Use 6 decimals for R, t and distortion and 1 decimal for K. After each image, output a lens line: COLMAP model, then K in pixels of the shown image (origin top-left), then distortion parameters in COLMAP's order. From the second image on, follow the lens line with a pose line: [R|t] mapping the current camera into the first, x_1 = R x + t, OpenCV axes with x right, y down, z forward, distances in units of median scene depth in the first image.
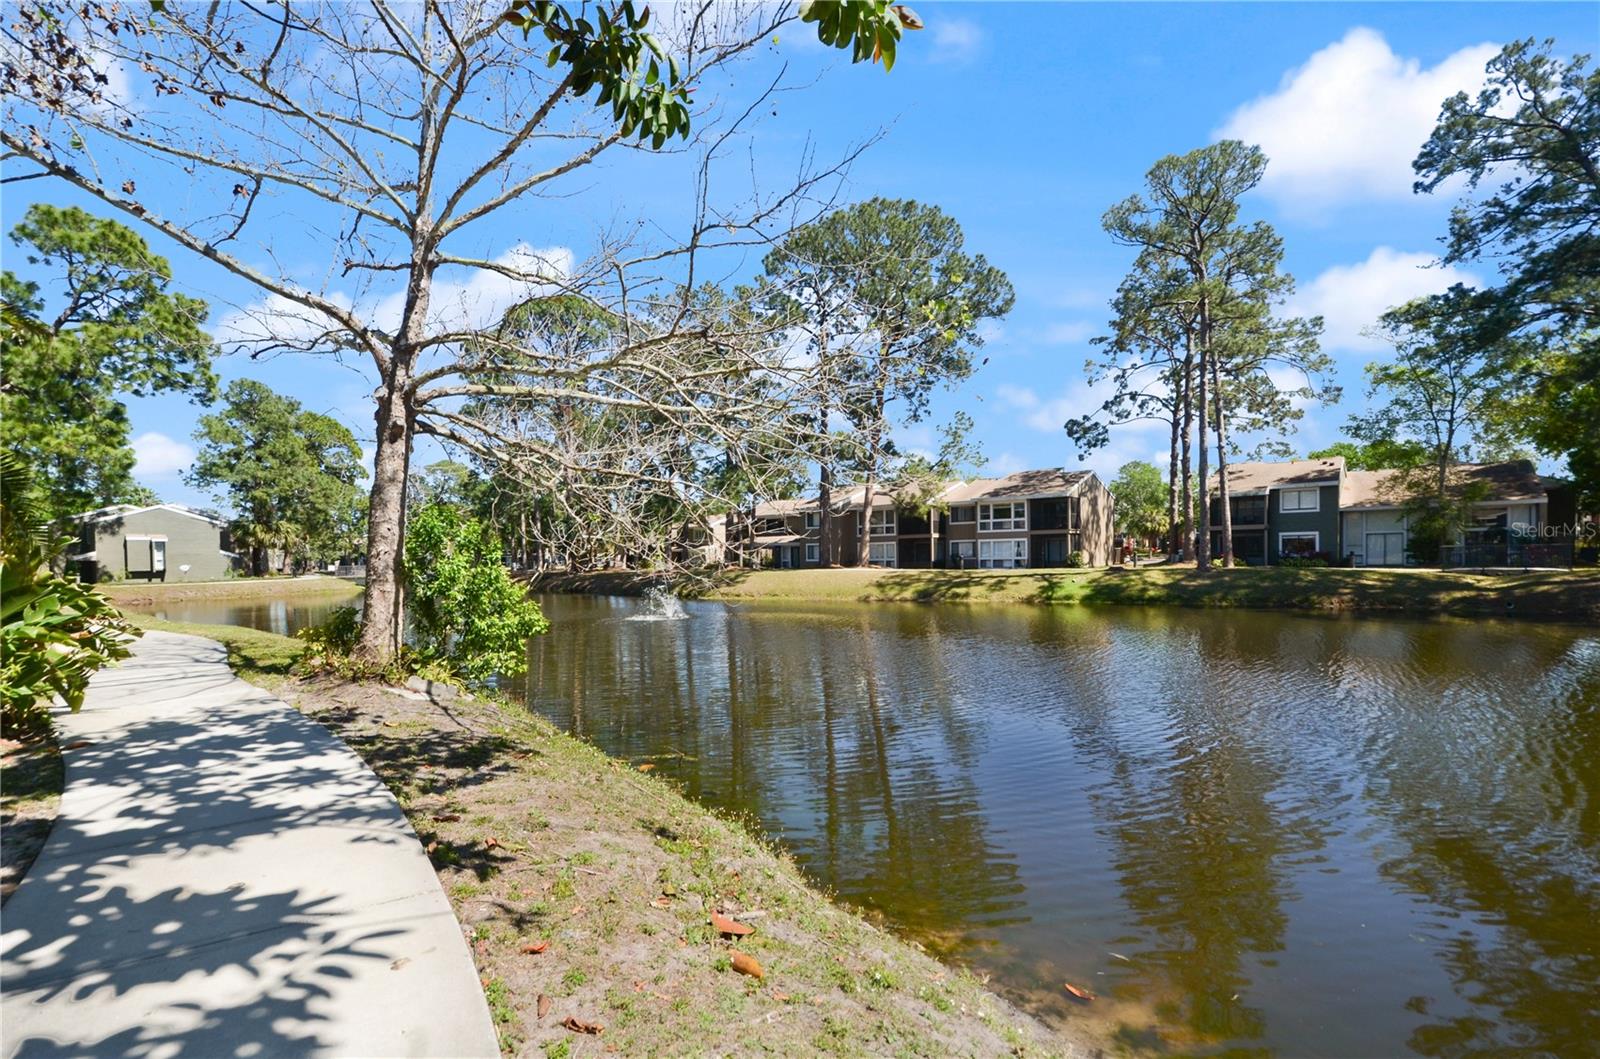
lens RADIAL K [[715.8, 0, 800.0], [0, 715.8, 529.5], [0, 0, 1]] dist [-0.003019, -0.000527]
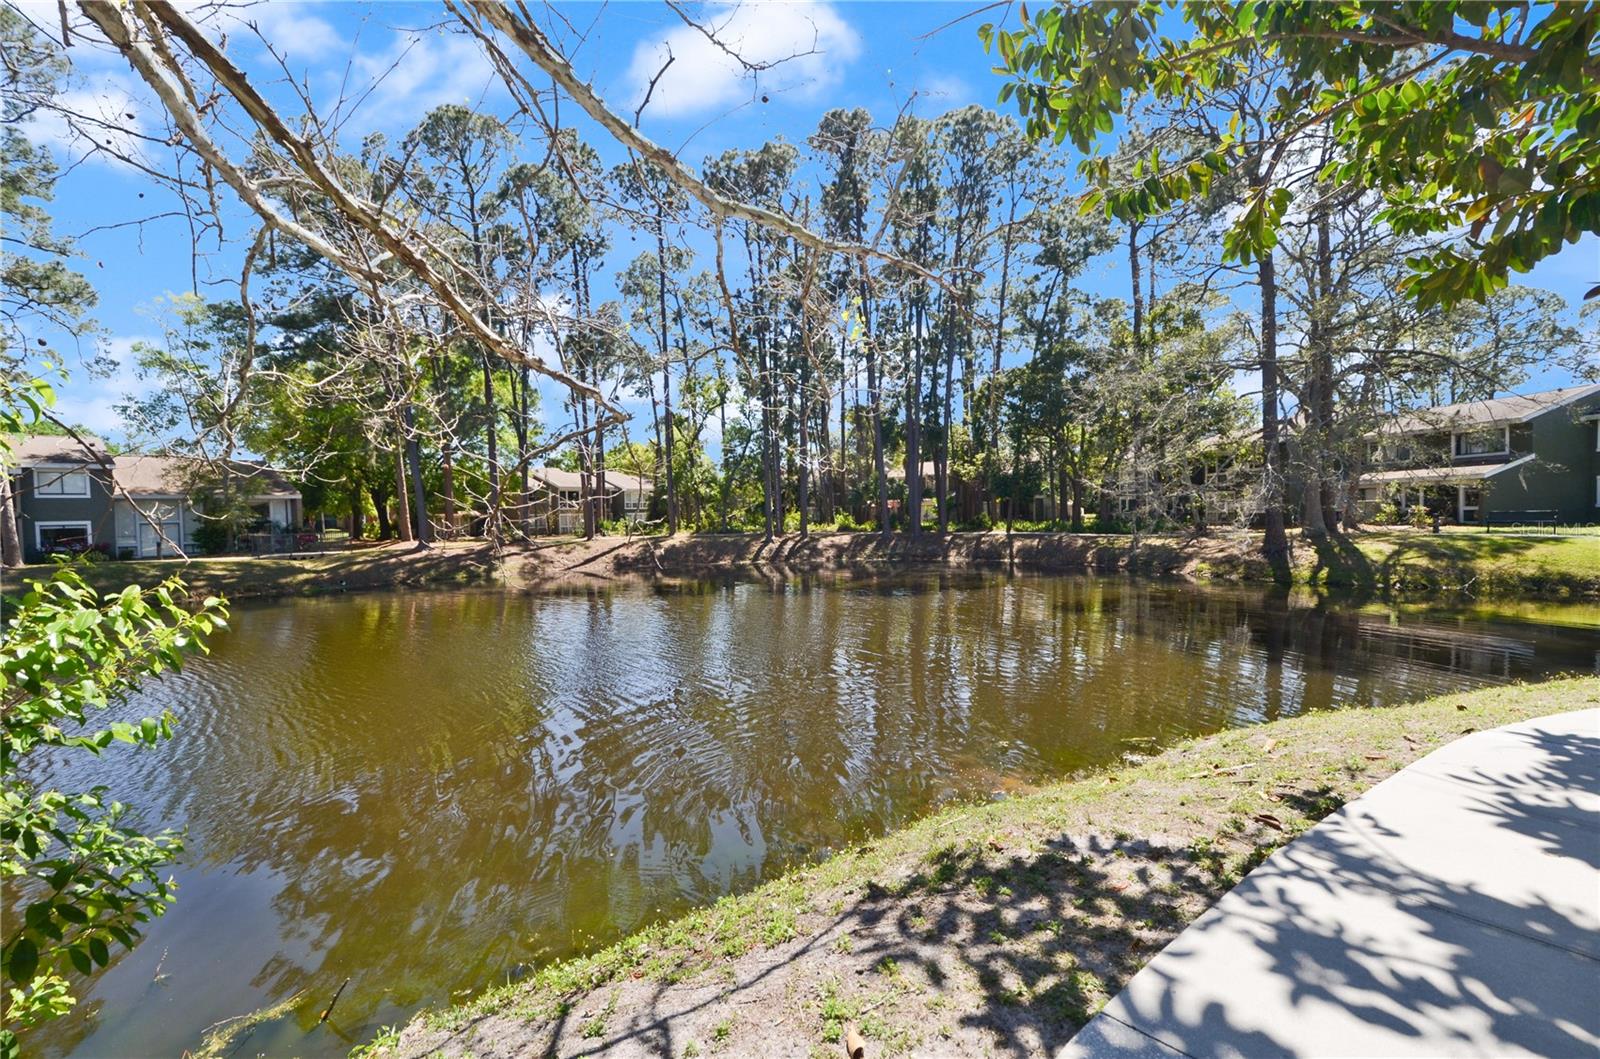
lens RADIAL K [[671.5, 0, 800.0], [0, 671.5, 529.5], [0, 0, 1]] dist [0.032232, -0.000051]
pose [[0.036256, -0.005574, 0.999327, -1.348685], [-0.009218, 0.999940, 0.005912, 0.007058], [-0.999300, -0.009427, 0.036202, 1.500819]]
